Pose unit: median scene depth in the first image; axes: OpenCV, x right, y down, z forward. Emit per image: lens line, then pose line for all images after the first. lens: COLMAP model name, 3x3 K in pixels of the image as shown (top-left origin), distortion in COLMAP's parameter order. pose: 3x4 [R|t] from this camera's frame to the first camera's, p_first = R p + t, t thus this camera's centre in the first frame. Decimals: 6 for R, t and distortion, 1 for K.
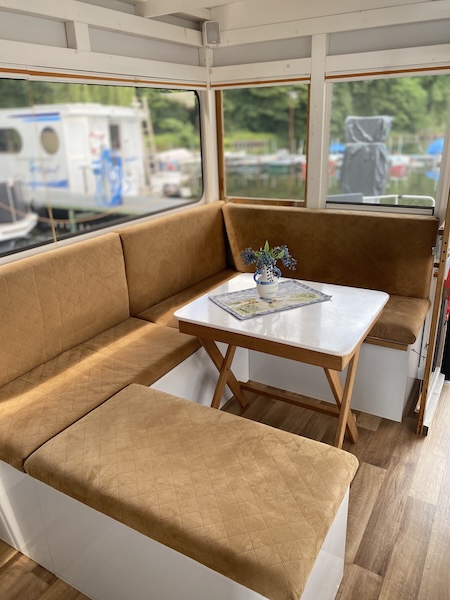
lens RADIAL K [[456.7, 0, 223.2], [0, 456.7, 299.2], [0, 0, 1]] dist [0.023097, -0.010957]
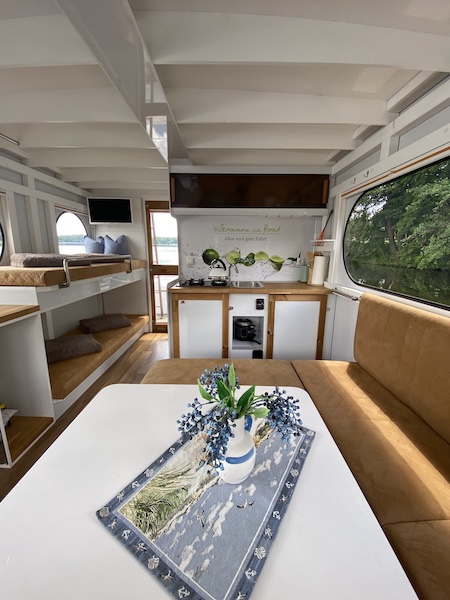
lens RADIAL K [[242.5, 0, 225.6], [0, 242.5, 299.3], [0, 0, 1]] dist [0.001622, -0.000153]
pose [[-0.867285, 0.145063, -0.476207, 0.208573], [-0.150128, 0.835847, 0.528036, -0.315513], [0.474635, 0.529449, -0.703140, 1.096094]]
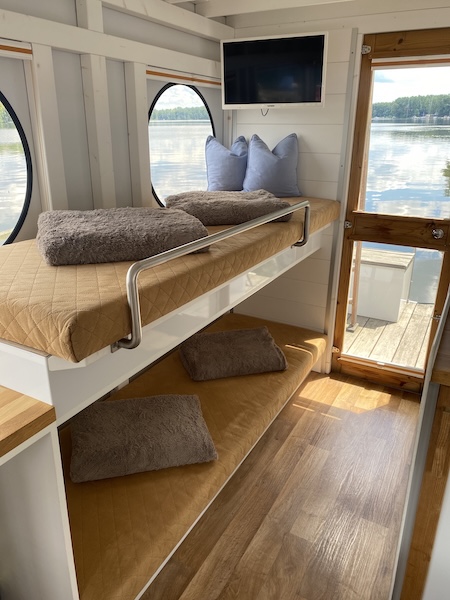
lens RADIAL K [[456.7, 0, 223.2], [0, 456.7, 300.4], [0, 0, 1]] dist [0.023097, -0.010957]
pose [[-0.998653, 0.051762, 0.003668, 0.187653], [0.040736, 0.738221, 0.673328, -0.259653], [0.032145, 0.672570, -0.739335, 0.815270]]
